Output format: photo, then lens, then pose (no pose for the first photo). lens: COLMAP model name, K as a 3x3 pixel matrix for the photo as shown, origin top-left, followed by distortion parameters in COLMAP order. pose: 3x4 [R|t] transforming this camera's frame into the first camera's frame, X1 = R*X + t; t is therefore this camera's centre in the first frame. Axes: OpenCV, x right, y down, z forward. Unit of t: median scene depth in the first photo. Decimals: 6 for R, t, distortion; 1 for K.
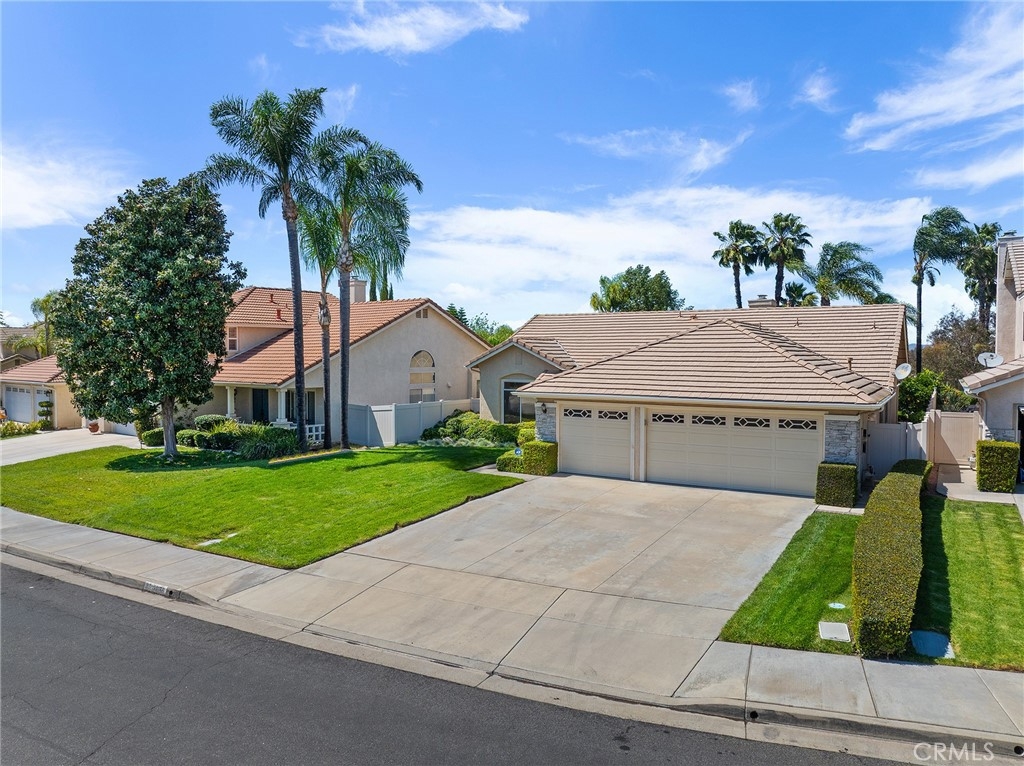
lens RADIAL K [[718.3, 0, 512.0], [0, 718.3, 383.0], [0, 0, 1]] dist [-0.035074, -0.003810]
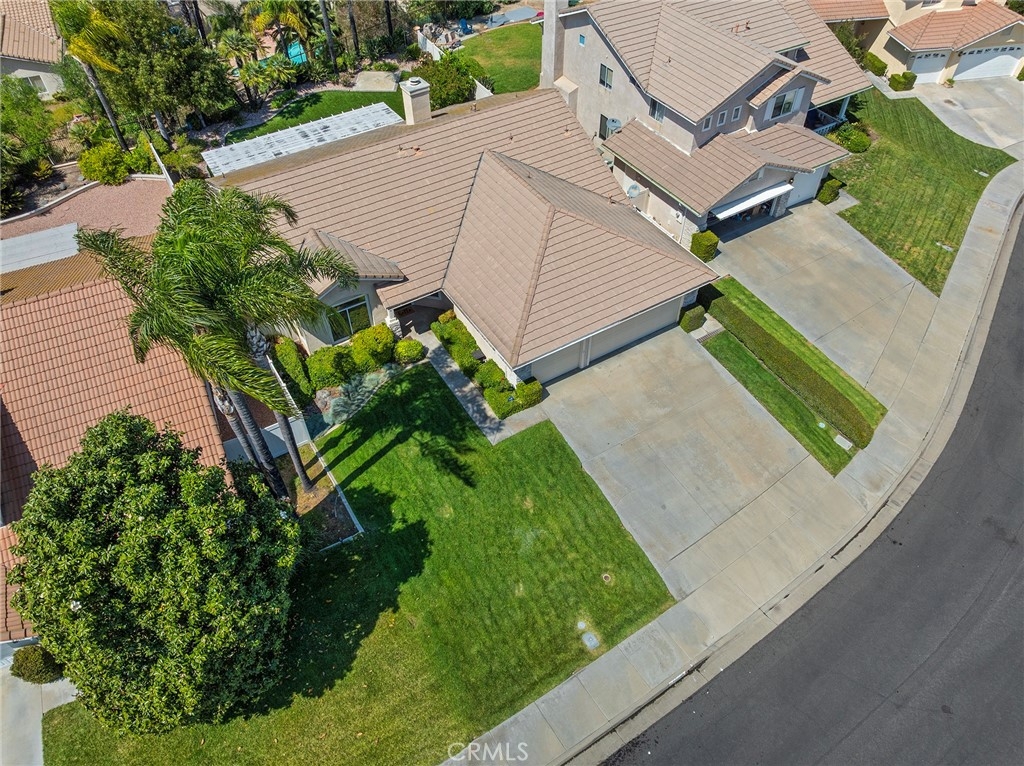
lens RADIAL K [[718.3, 0, 512.0], [0, 718.3, 383.0], [0, 0, 1]] dist [-0.035074, -0.003810]
pose [[0.455126, -0.660644, 0.597001, -0.805381], [0.045900, 0.686981, 0.725225, -0.929921], [-0.889243, -0.302666, 0.342986, 0.653526]]
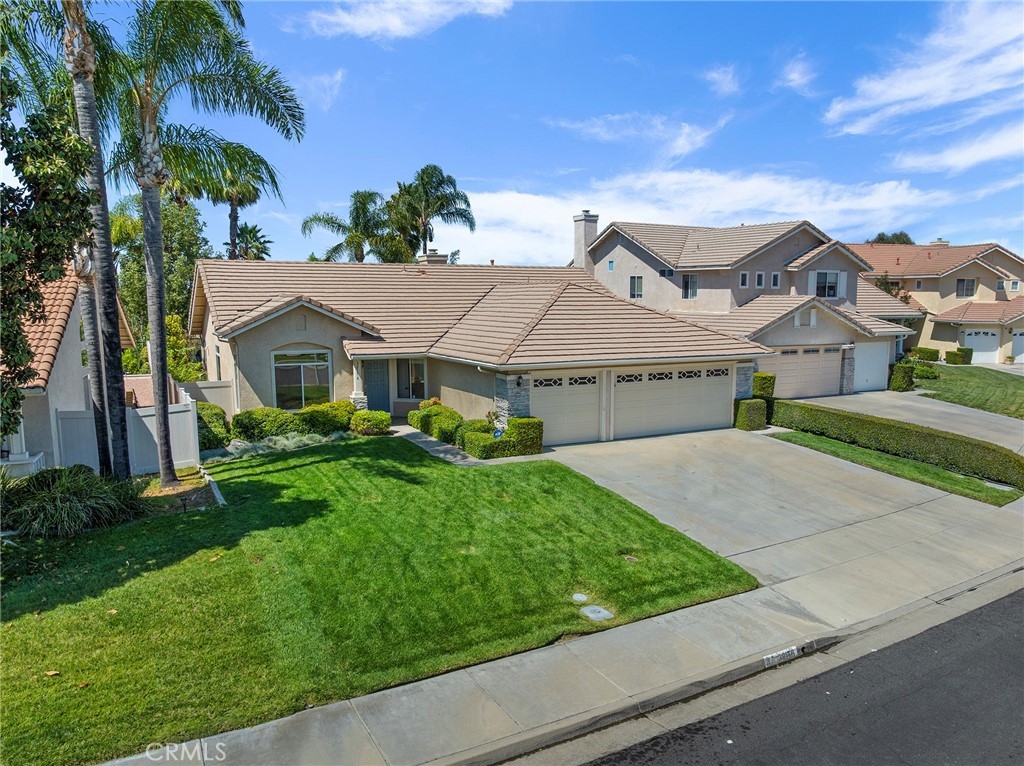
lens RADIAL K [[771.8, 0, 552.7], [0, 771.8, 412.6], [0, 0, 1]] dist [-0.032550, -0.006063]
pose [[0.487120, -0.131722, 0.863344, -0.862509], [0.033692, 0.990659, 0.132136, -0.057749], [-0.872685, -0.035279, 0.487008, 0.547245]]
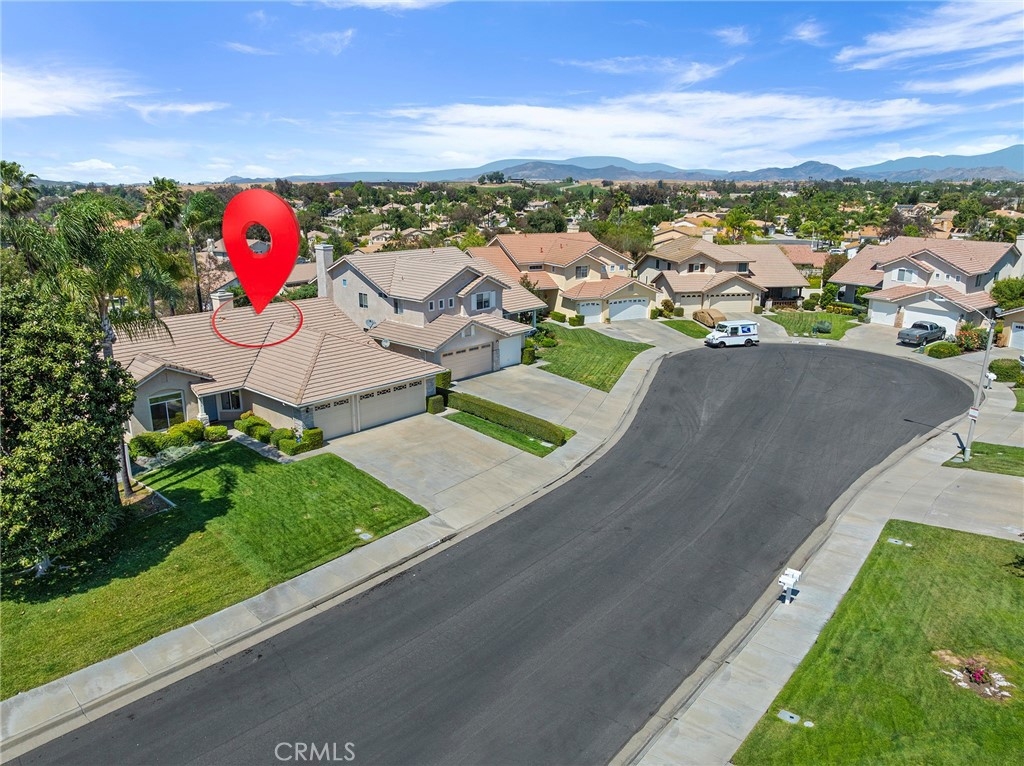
lens RADIAL K [[718.3, 0, 512.0], [0, 718.3, 383.0], [0, 0, 1]] dist [-0.035074, -0.003810]
pose [[0.192150, -0.260269, 0.946223, -1.580389], [0.039259, 0.965457, 0.257587, -0.483795], [-0.980580, -0.012347, 0.195731, 0.234933]]
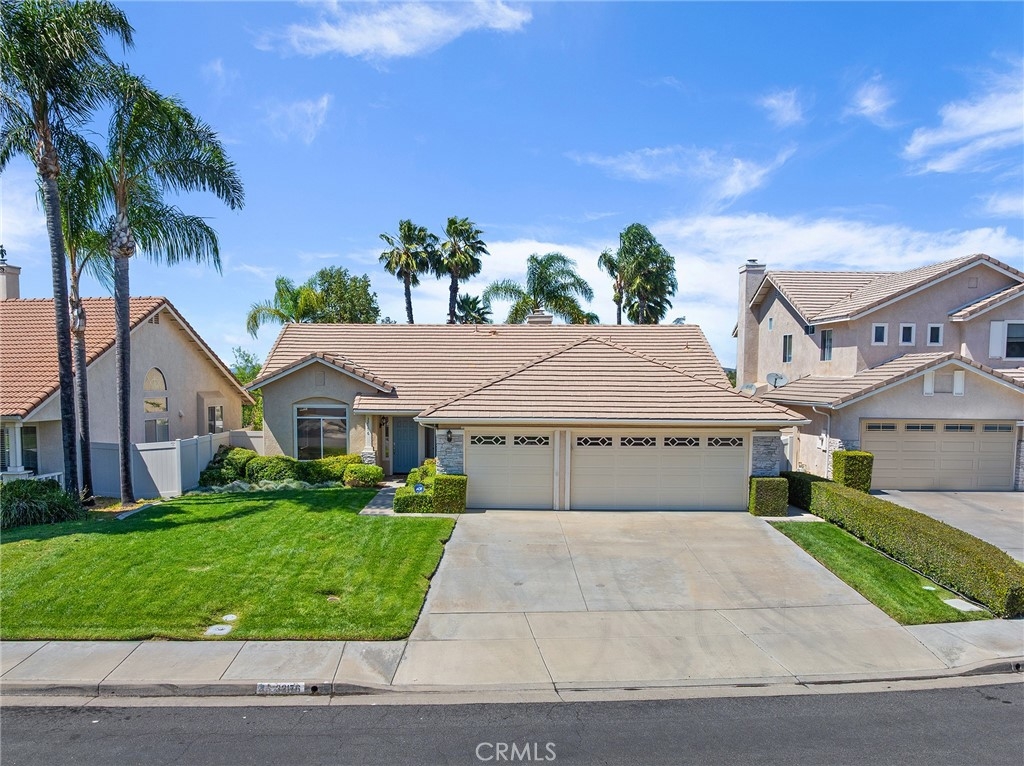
lens RADIAL K [[879.4, 0, 469.9], [0, 879.4, 470.1], [0, 0, 1]] dist [-0.029278, -0.016737]
pose [[0.863687, -0.051488, 0.501392, -0.517363], [0.017678, 0.997251, 0.071956, 0.000735], [-0.503719, -0.053284, 0.862223, 0.085007]]
